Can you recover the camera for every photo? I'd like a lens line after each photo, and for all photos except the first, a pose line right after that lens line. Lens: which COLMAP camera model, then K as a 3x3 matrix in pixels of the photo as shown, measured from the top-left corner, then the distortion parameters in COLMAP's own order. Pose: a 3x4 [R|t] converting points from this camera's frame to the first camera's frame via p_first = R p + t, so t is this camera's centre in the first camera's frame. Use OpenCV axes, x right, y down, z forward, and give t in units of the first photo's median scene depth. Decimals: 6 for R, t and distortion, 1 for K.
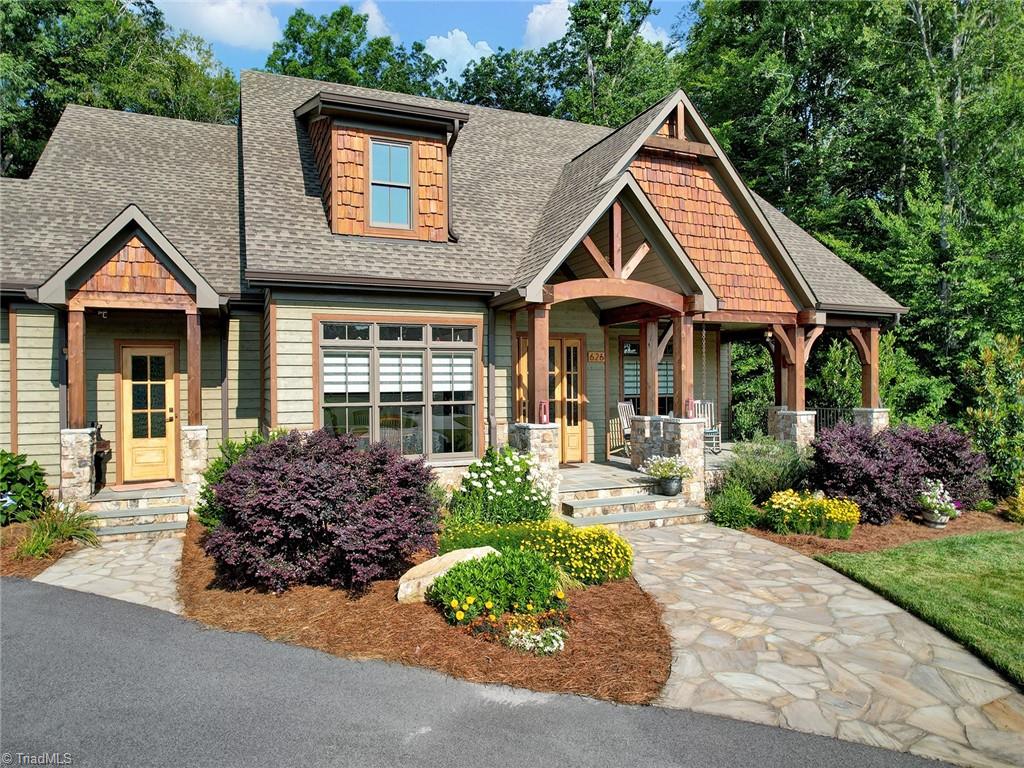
lens RADIAL K [[663.9, 0, 512.0], [0, 663.9, 384.0], [0, 0, 1]] dist [0.000255, 0.000208]
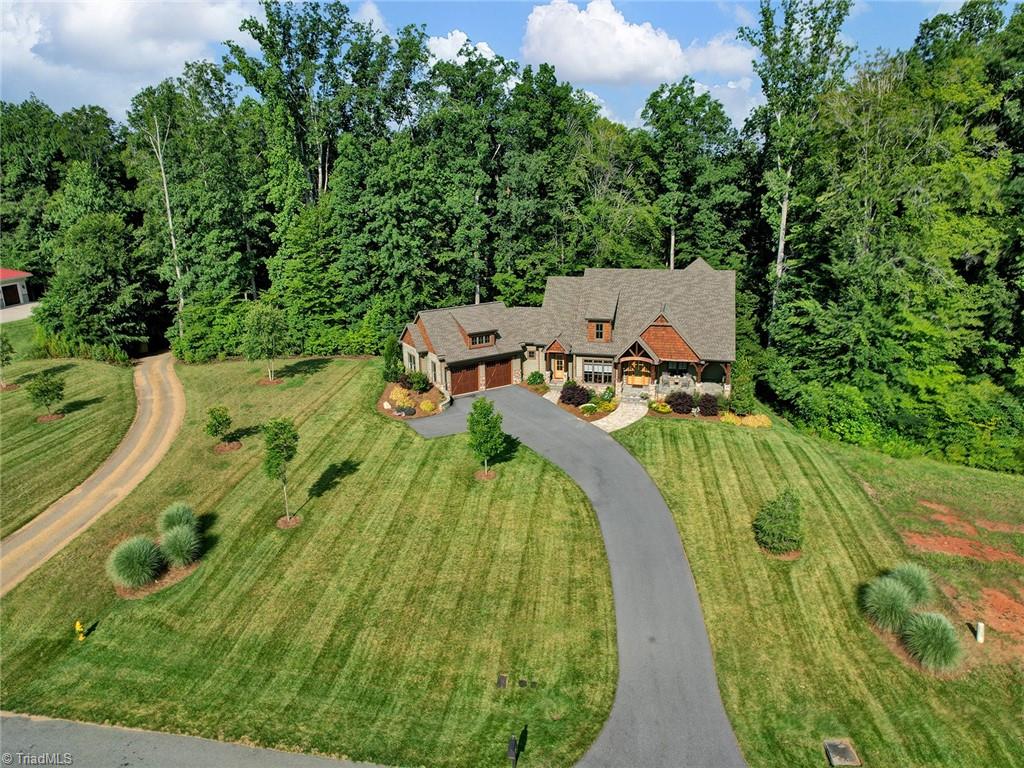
lens RADIAL K [[663.9, 0, 512.0], [0, 663.9, 384.0], [0, 0, 1]] dist [0.000255, 0.000208]
pose [[0.796733, 0.170281, -0.579846, 2.427790], [0.015332, 0.953479, 0.301071, -1.533061], [0.604137, -0.248763, 0.757057, -3.538222]]
